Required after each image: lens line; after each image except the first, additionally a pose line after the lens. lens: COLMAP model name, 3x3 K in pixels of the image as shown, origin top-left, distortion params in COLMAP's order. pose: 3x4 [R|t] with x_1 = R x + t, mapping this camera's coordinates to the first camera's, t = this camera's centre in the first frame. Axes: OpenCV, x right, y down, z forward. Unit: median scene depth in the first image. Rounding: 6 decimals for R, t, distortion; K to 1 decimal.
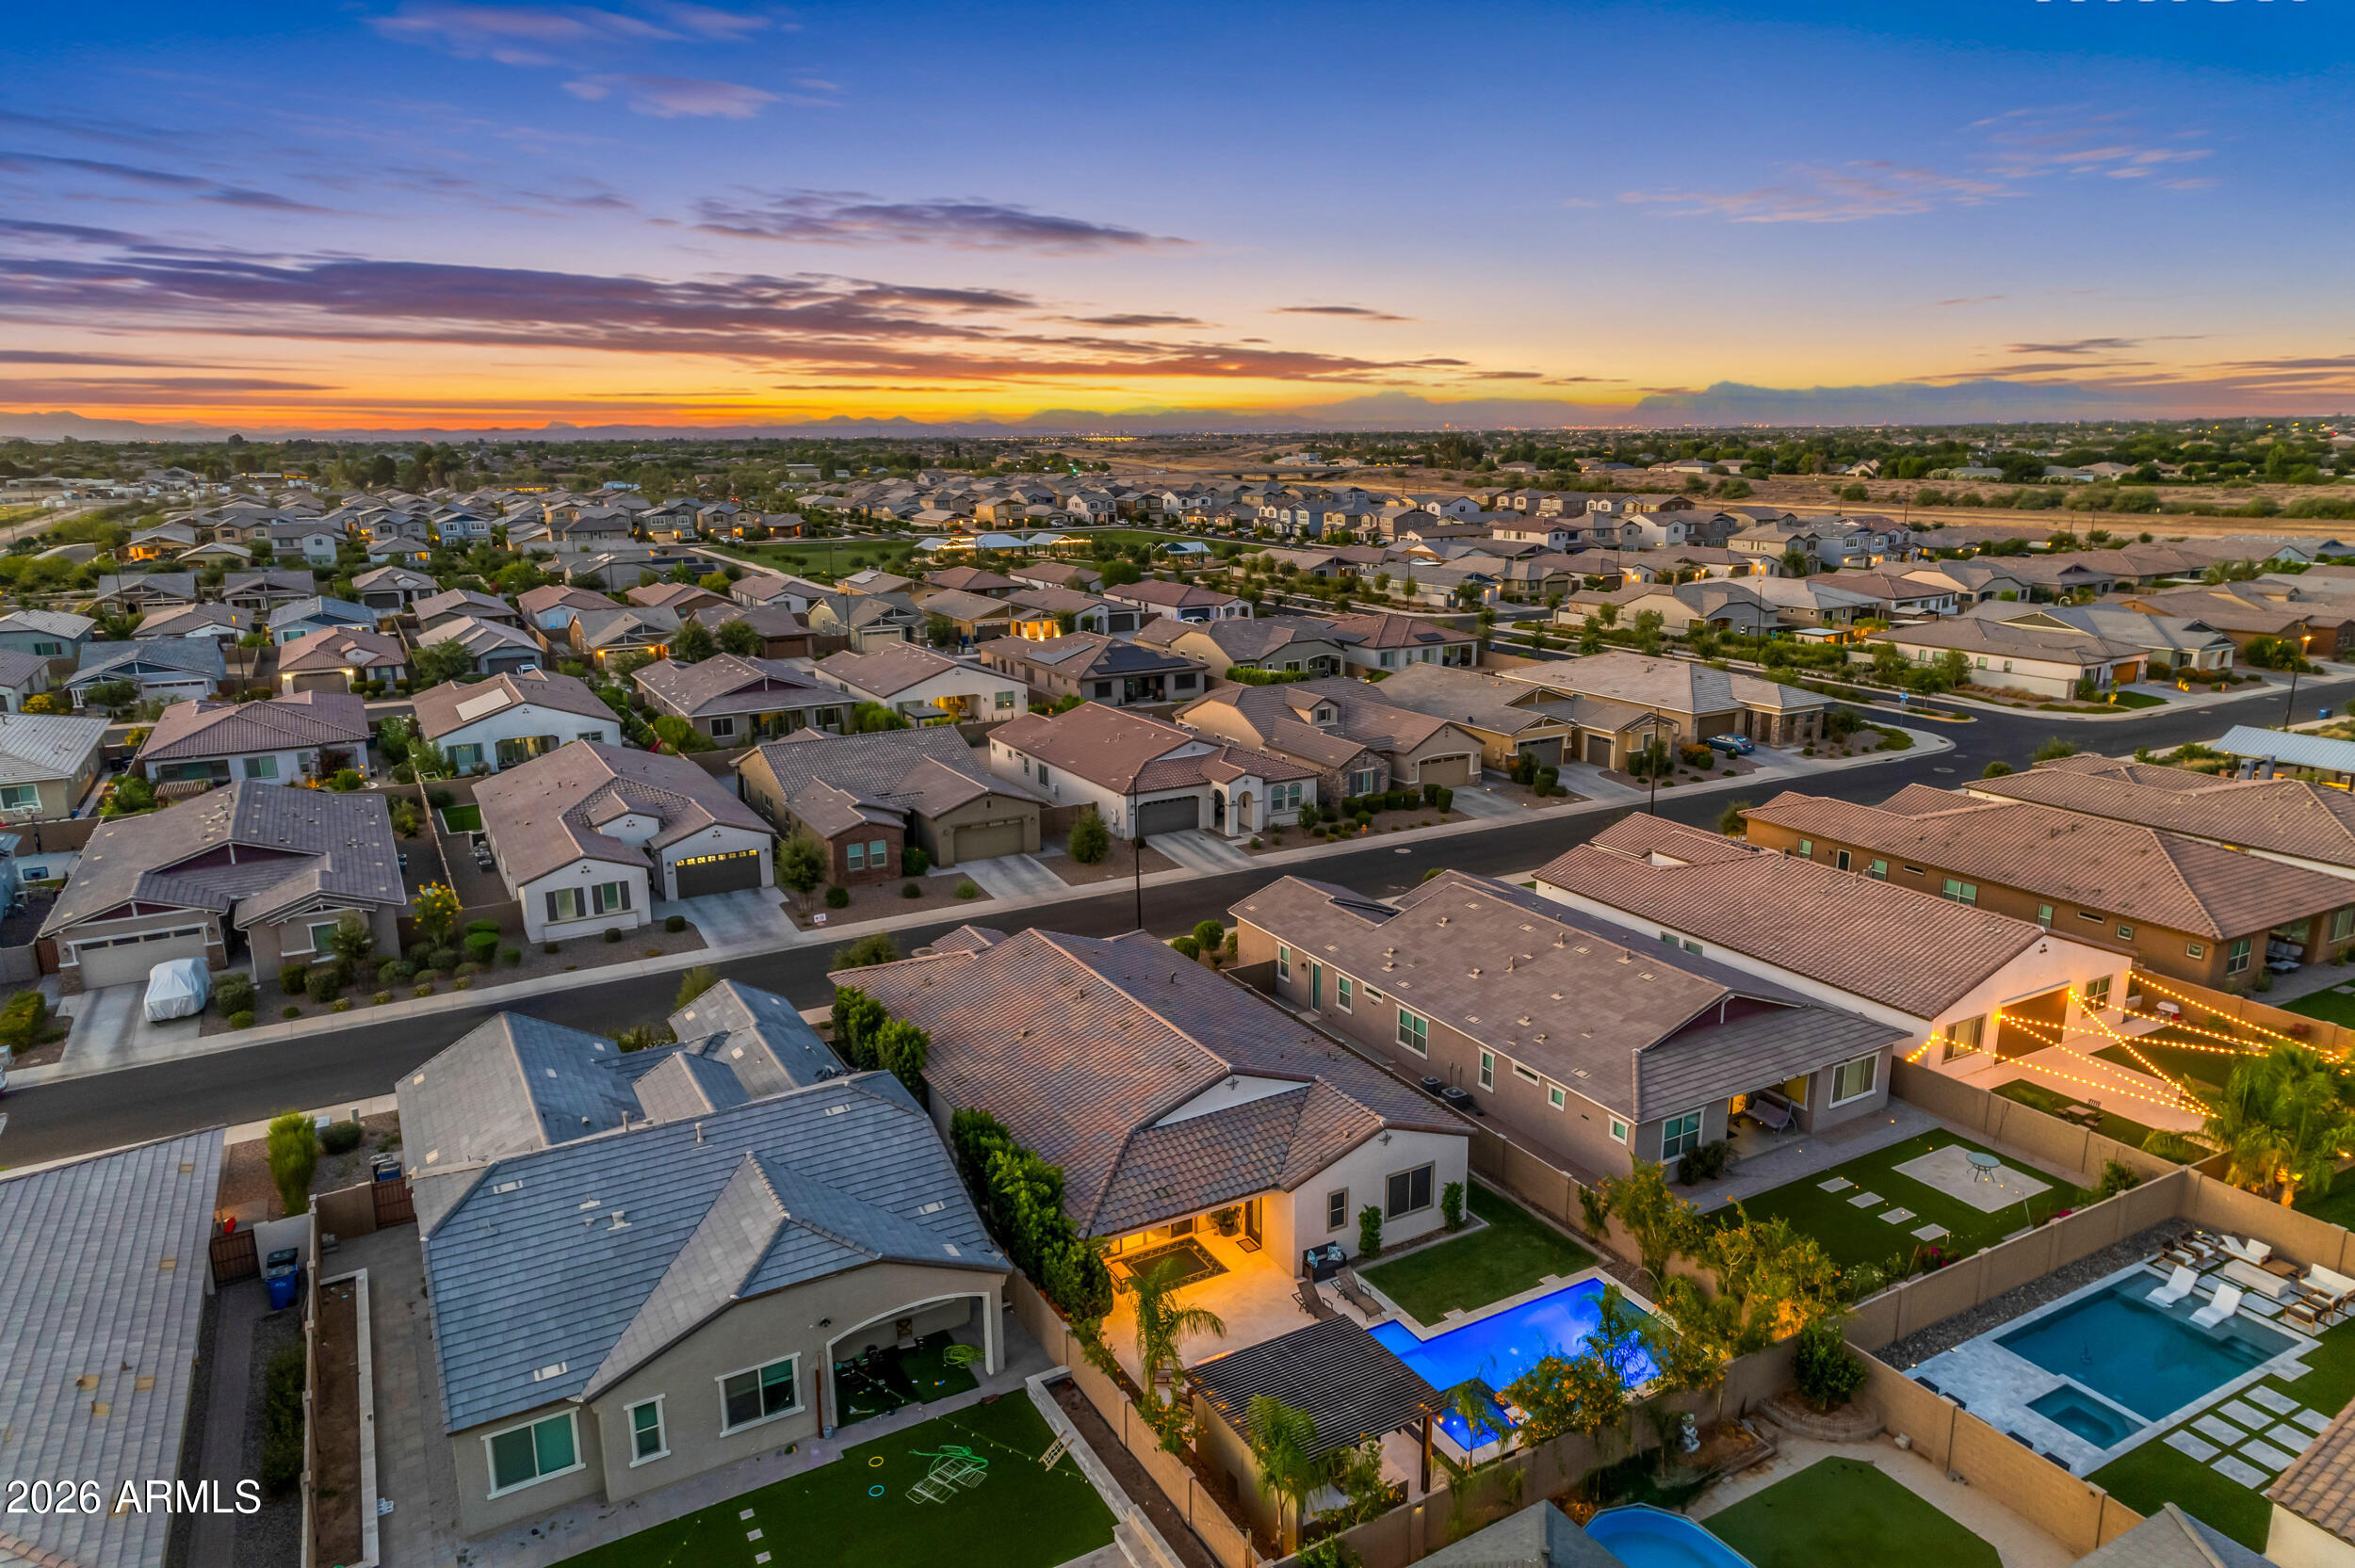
lens RADIAL K [[1481.7, 0, 1180.4], [0, 1481.7, 788.2], [0, 0, 1]] dist [0.007329, 0.029837]
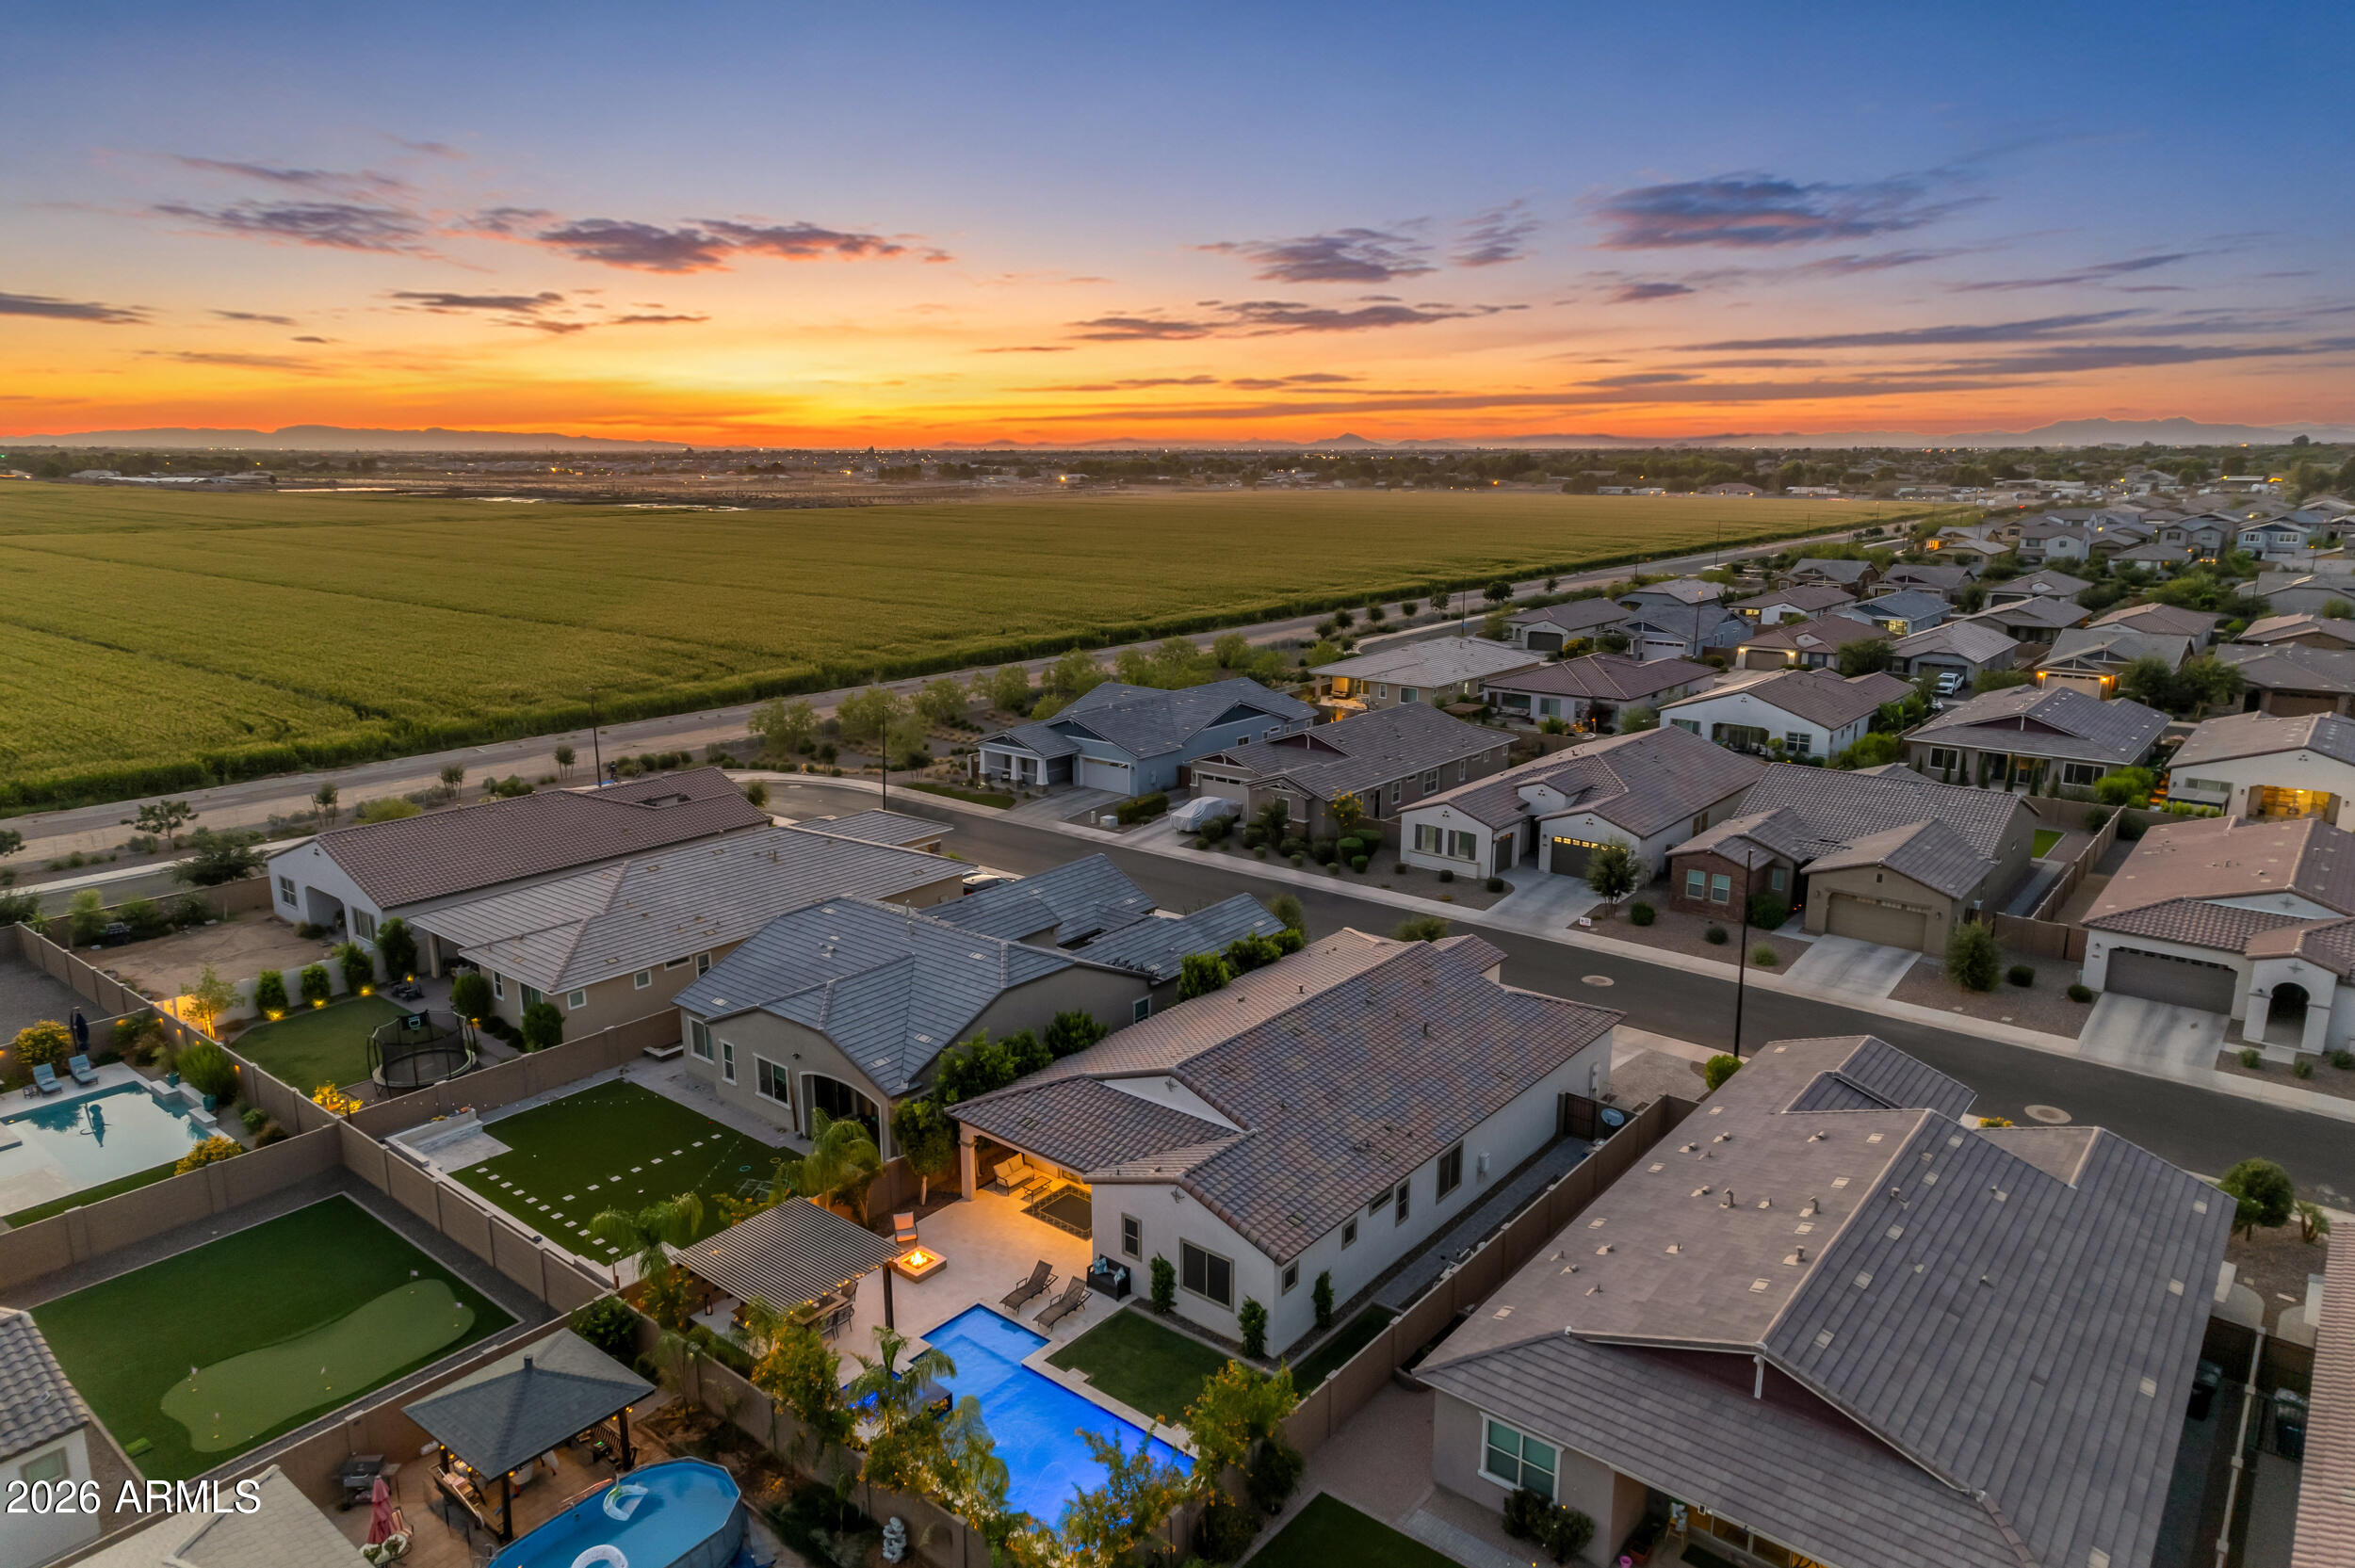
lens RADIAL K [[1481.7, 0, 1180.4], [0, 1481.7, 788.2], [0, 0, 1]] dist [0.007329, 0.029837]
pose [[0.365151, 0.219789, -0.904631, 0.481871], [-0.221129, 0.964397, 0.145052, -0.073741], [0.904305, 0.147074, 0.400752, 0.315475]]
